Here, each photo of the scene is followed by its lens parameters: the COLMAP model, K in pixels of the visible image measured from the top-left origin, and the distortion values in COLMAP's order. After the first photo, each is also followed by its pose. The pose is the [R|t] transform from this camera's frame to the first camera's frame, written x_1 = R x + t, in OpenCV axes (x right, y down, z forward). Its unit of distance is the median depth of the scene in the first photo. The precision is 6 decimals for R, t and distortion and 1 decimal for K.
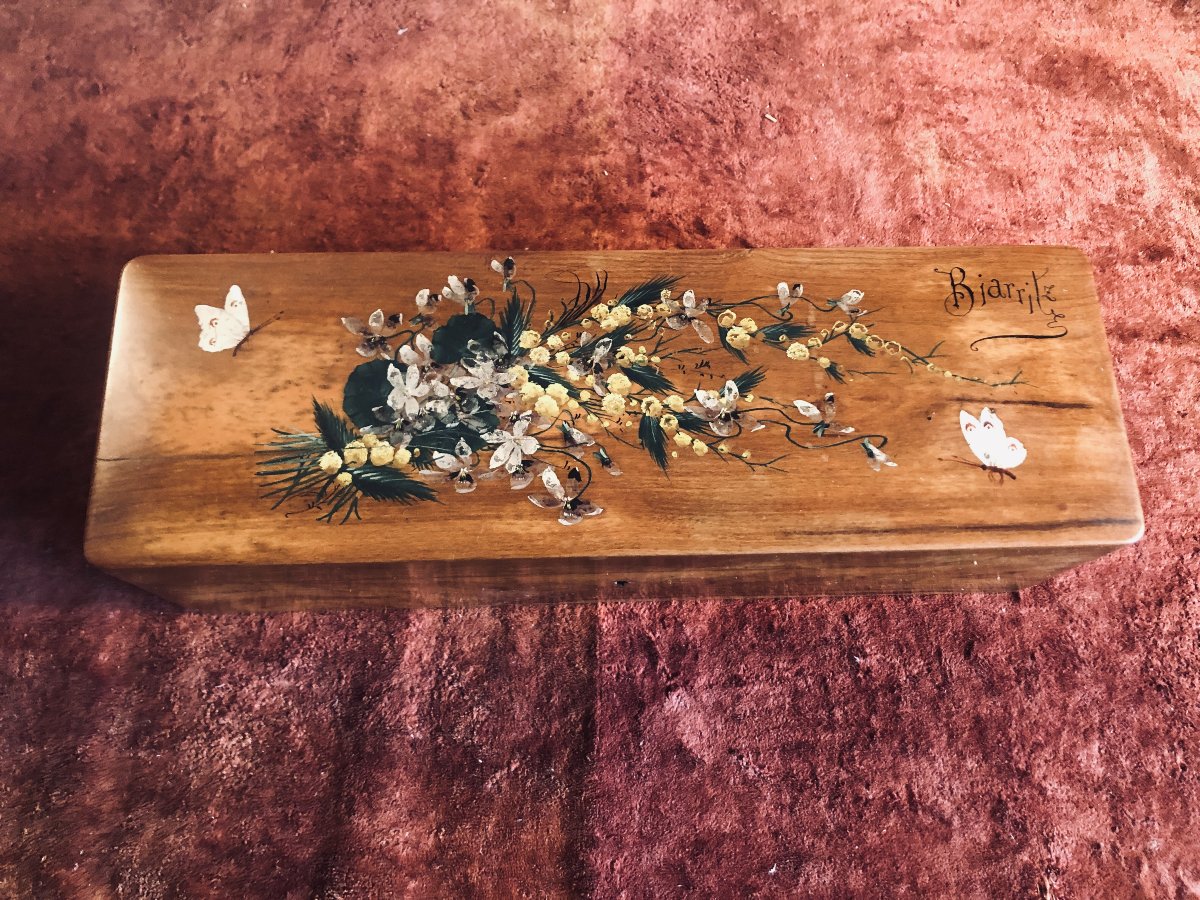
lens RADIAL K [[953.2, 0, 606.8], [0, 953.2, 443.2], [0, 0, 1]] dist [0.004280, -0.003651]
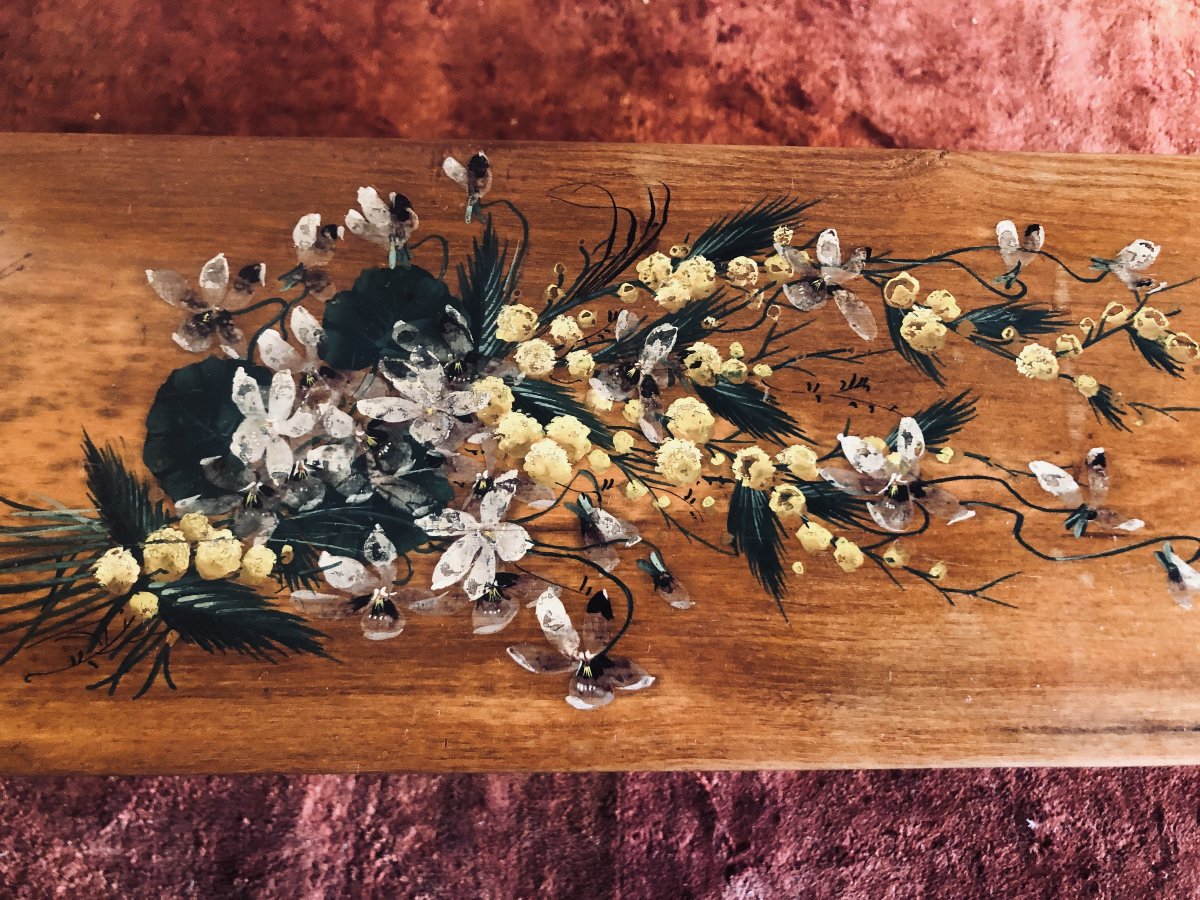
lens RADIAL K [[985.3, 0, 601.7], [0, 985.3, 437.4], [0, 0, 1]] dist [-0.058524, 0.074046]
pose [[0.999553, 0.027797, 0.010975, -0.038046], [-0.028984, 0.991179, 0.129319, -0.113155], [-0.007283, -0.129579, 0.991542, 0.456786]]
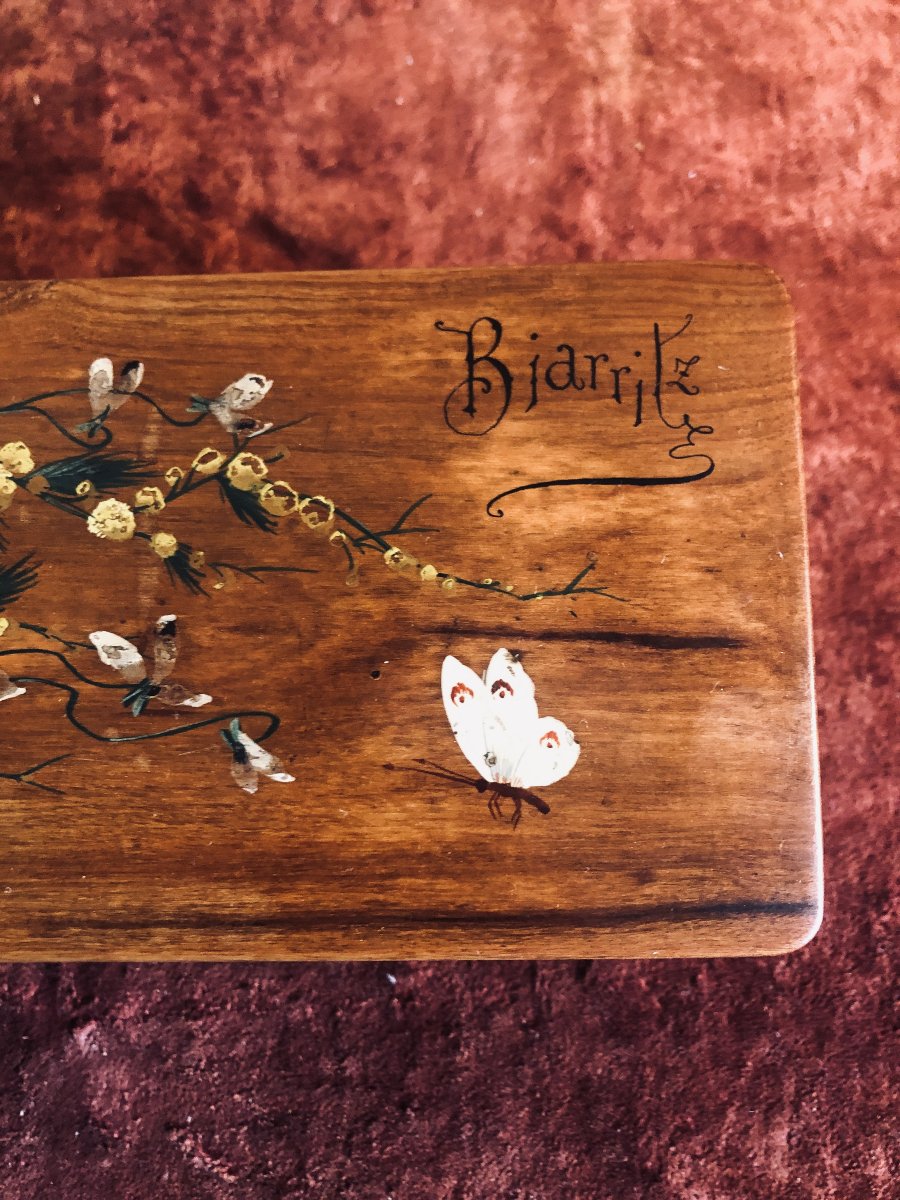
lens RADIAL K [[977.5, 0, 445.8], [0, 977.5, 598.5], [0, 0, 1]] dist [0.002344, -0.000872]
pose [[0.998001, 0.005883, -0.062921, 0.379983], [0.007386, 0.977976, 0.208587, -0.151460], [0.062762, -0.208635, 0.975978, 0.519029]]
